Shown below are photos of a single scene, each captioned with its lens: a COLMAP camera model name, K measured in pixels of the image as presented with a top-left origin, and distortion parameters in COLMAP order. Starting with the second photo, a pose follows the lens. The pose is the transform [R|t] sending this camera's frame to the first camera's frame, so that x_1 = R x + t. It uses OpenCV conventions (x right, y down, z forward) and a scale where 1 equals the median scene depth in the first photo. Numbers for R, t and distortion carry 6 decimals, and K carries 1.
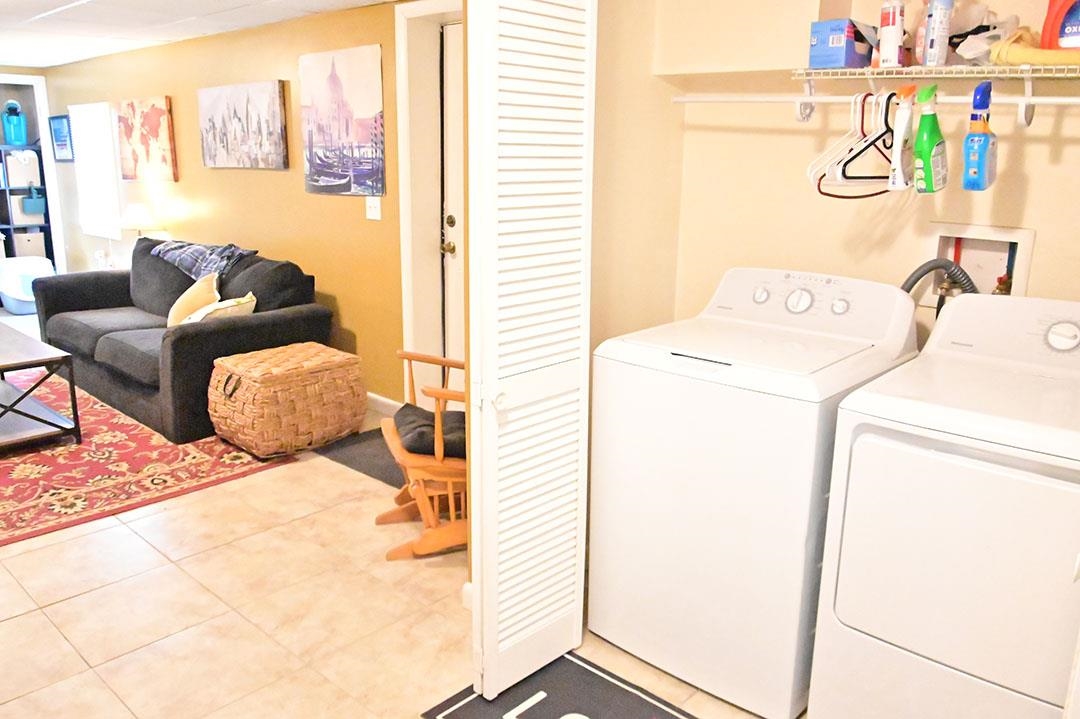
lens RADIAL K [[831.6, 0, 539.9], [0, 831.6, 351.9], [0, 0, 1]] dist [-0.036281, -0.012545]
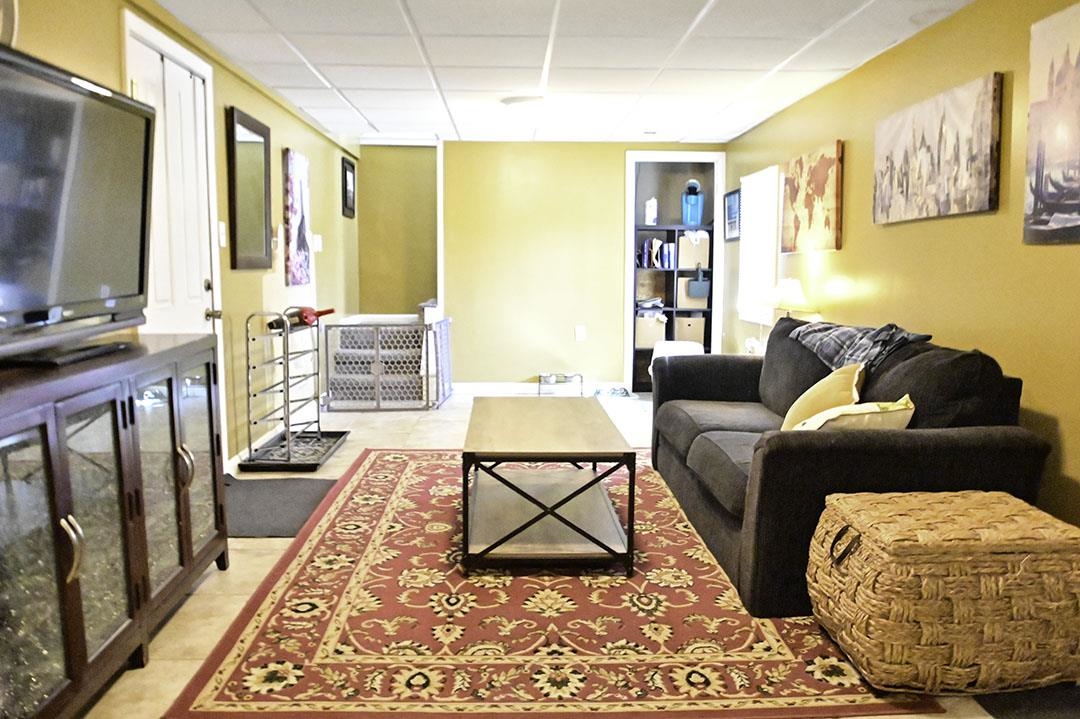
lens RADIAL K [[831.6, 0, 543.5], [0, 831.6, 365.7], [0, 0, 1]] dist [-0.036281, -0.012545]
pose [[0.700588, 0.072706, -0.709852, -0.101896], [-0.160109, 0.985447, -0.057086, -0.014805], [0.695372, 0.153648, 0.702033, 0.368883]]
